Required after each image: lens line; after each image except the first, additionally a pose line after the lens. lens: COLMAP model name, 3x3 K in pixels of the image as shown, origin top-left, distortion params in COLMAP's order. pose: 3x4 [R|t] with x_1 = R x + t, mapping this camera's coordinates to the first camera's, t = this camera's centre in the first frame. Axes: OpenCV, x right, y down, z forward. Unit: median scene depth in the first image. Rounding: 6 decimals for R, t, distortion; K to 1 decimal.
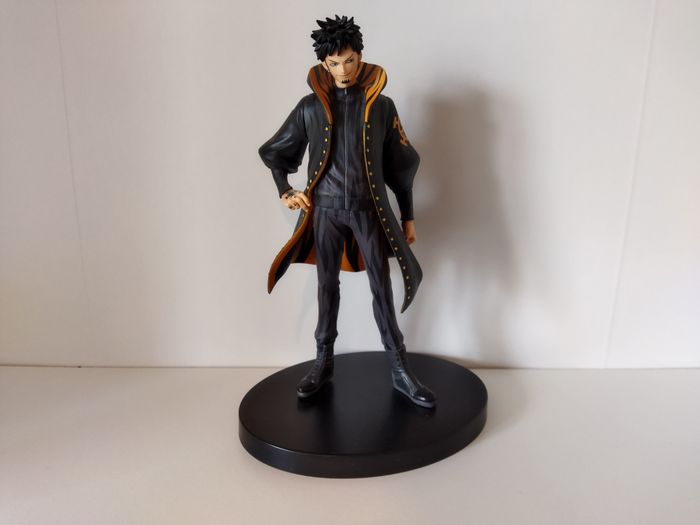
lens RADIAL K [[543.6, 0, 350.0], [0, 543.6, 262.5], [0, 0, 1]] dist [0.070784, -0.001189]
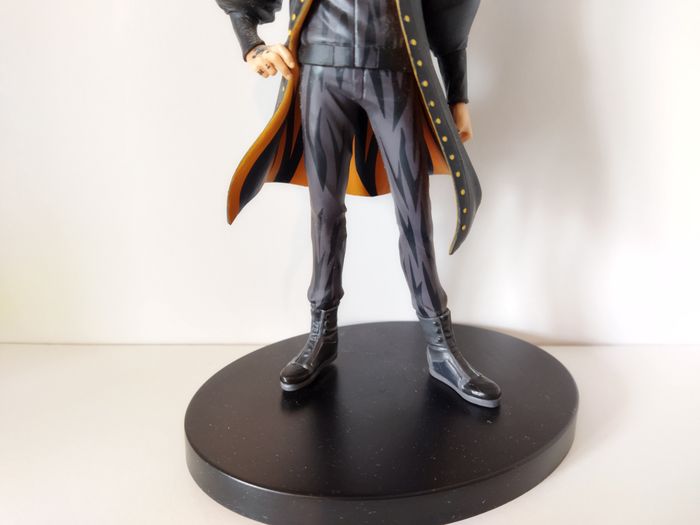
lens RADIAL K [[543.6, 0, 350.0], [0, 543.6, 262.5], [0, 0, 1]] dist [0.070784, -0.001189]
pose [[0.999938, -0.004940, -0.010011, -0.009336], [0.005377, 0.999015, 0.044039, 0.076207], [0.009784, -0.044090, 0.998980, 0.409580]]
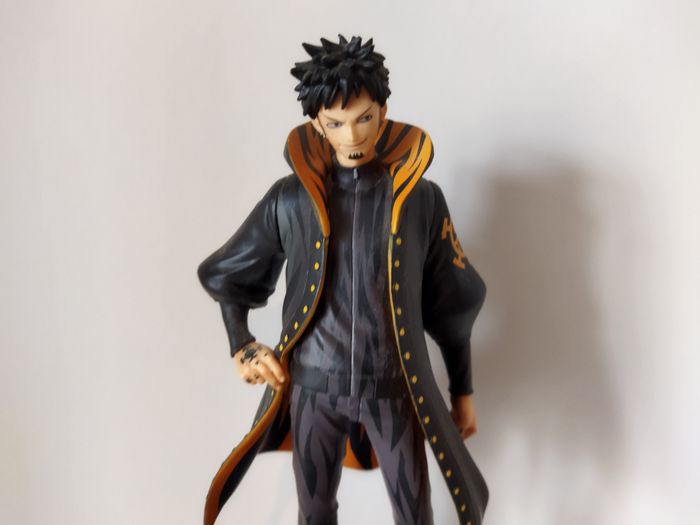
lens RADIAL K [[543.6, 0, 350.0], [0, 543.6, 262.5], [0, 0, 1]] dist [0.070784, -0.001189]
pose [[0.999839, 0.017209, -0.005109, -0.008721], [-0.017538, 0.997142, -0.073482, -0.179398], [0.003830, 0.073560, 0.997283, 0.457684]]
